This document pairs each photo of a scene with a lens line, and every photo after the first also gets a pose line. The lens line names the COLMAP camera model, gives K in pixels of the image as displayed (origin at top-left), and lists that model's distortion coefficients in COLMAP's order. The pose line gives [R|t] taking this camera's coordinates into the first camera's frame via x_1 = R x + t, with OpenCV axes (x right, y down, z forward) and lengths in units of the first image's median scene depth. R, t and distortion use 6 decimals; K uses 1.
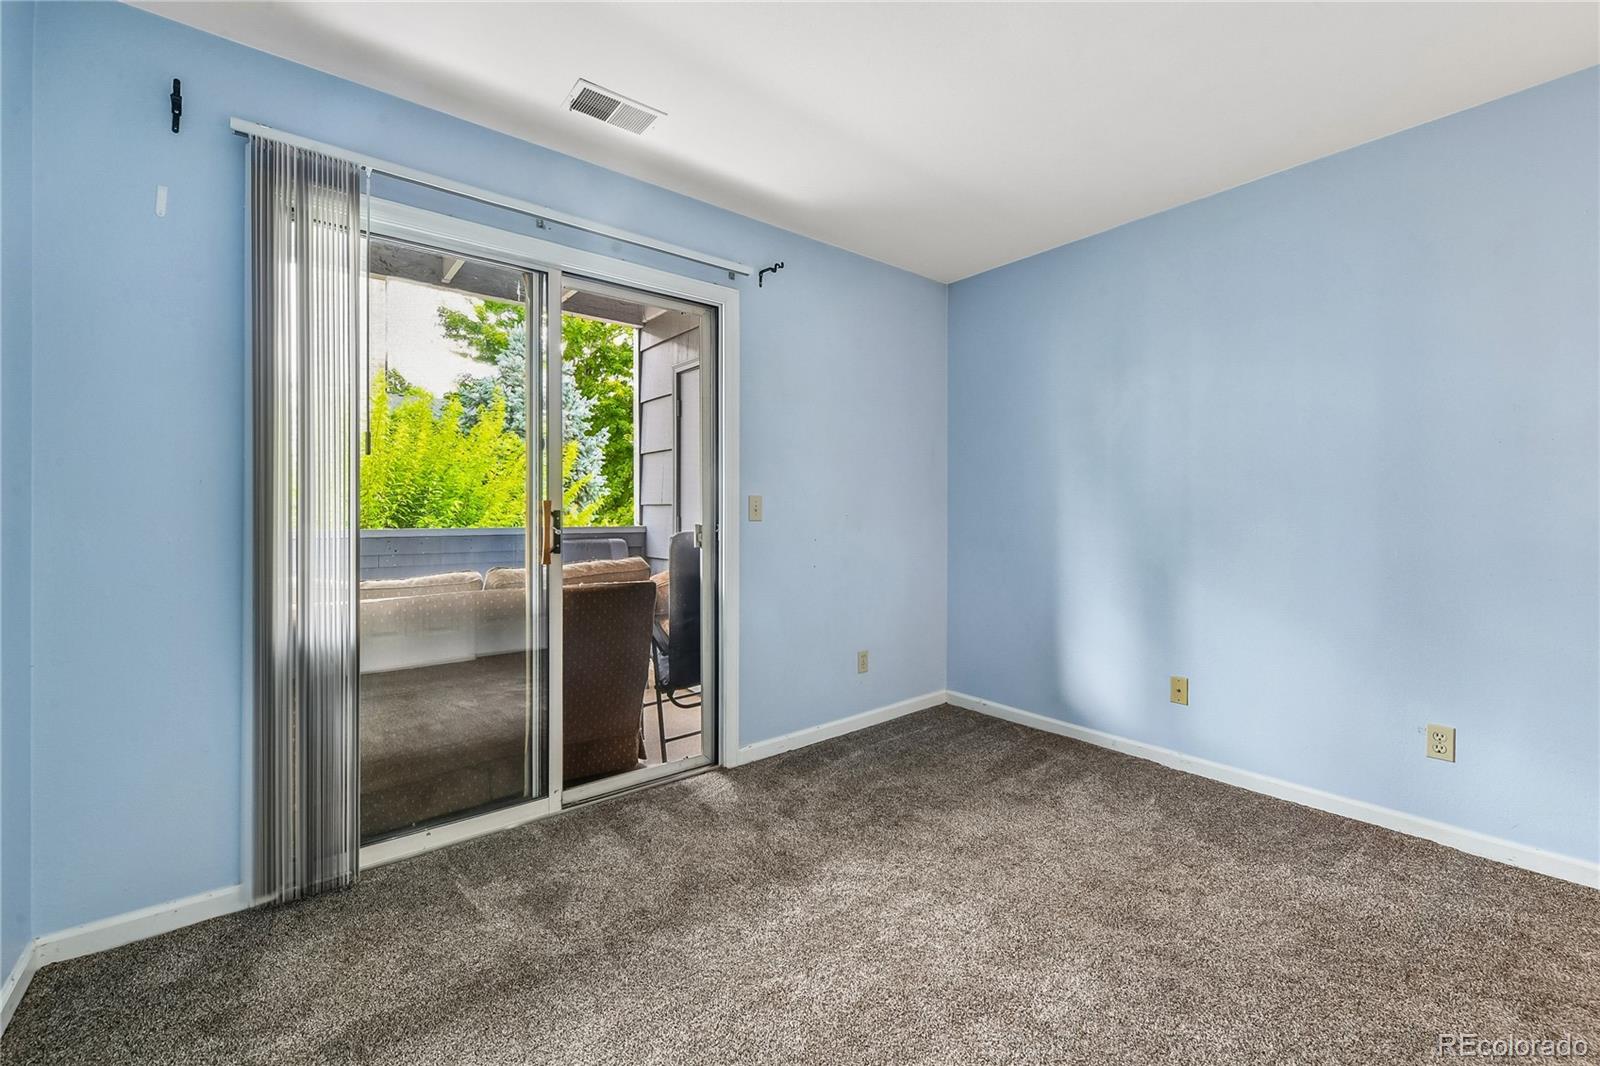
lens RADIAL K [[643.9, 0, 801.7], [0, 643.9, 516.3], [0, 0, 1]] dist [0.001650, -0.002550]
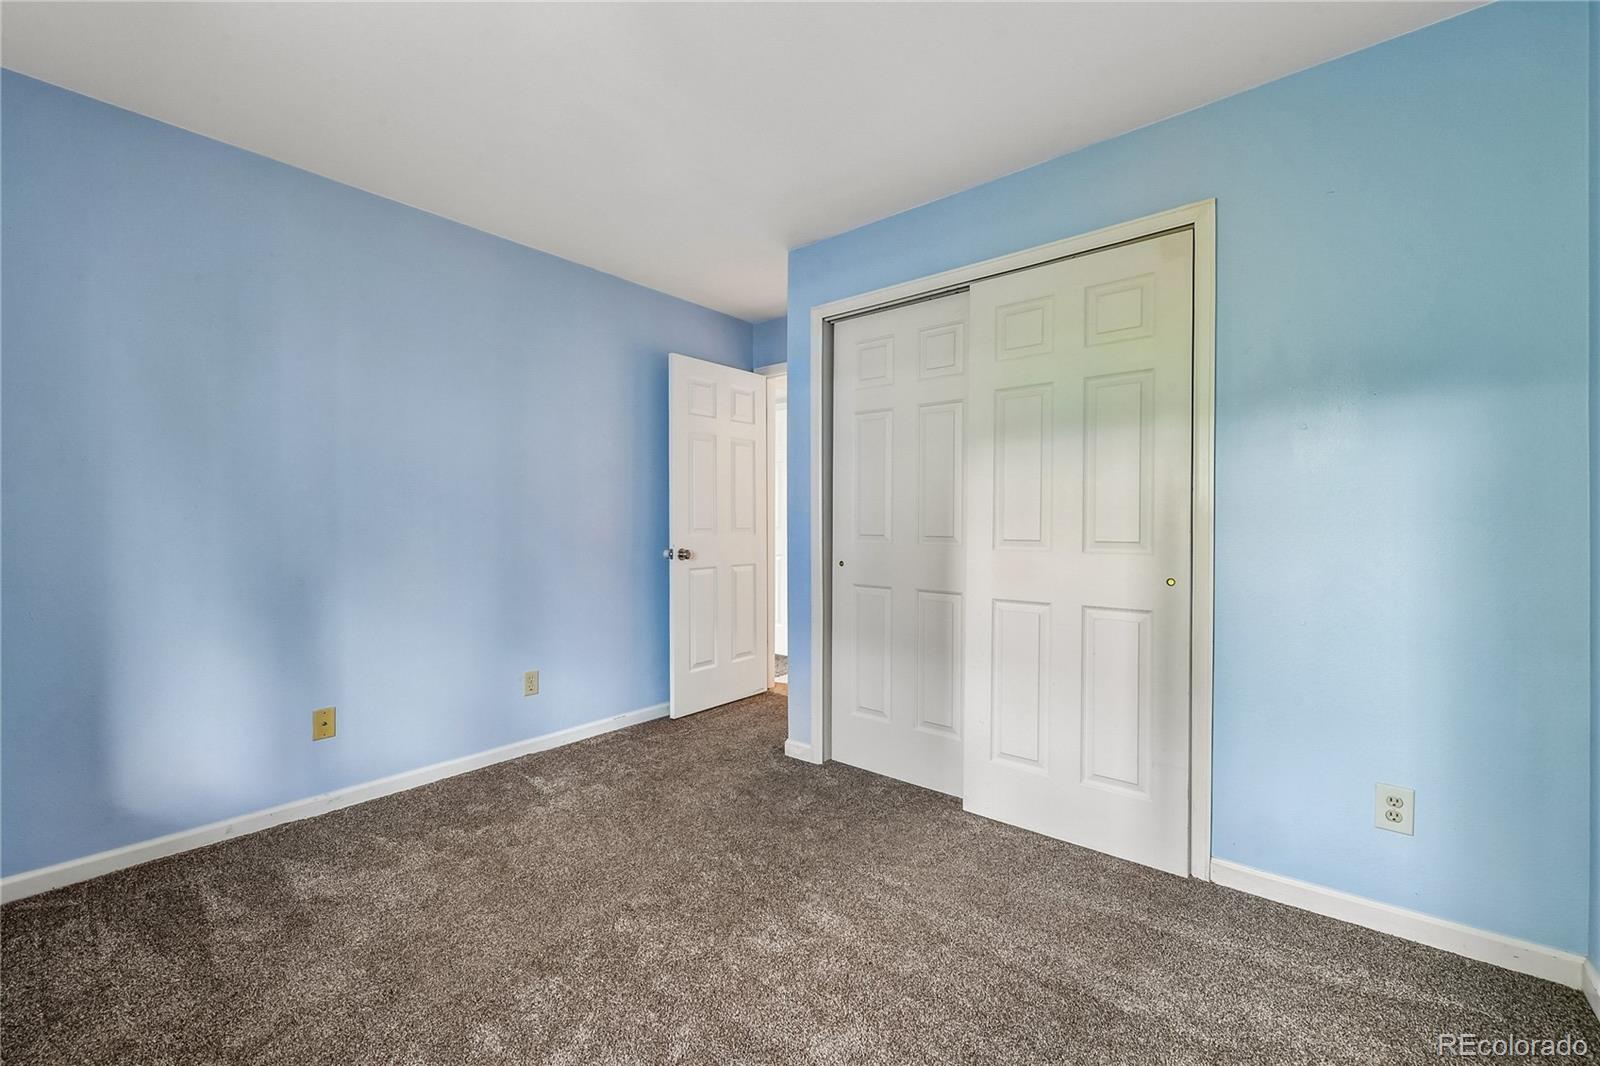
lens RADIAL K [[643.9, 0, 805.4], [0, 643.9, 529.6], [0, 0, 1]] dist [0.001650, -0.002550]
pose [[-0.191130, -0.008794, 0.981525, -0.419263], [0.011703, 0.999868, 0.011237, 0.001269], [-0.981495, 0.013635, -0.191002, 0.531000]]
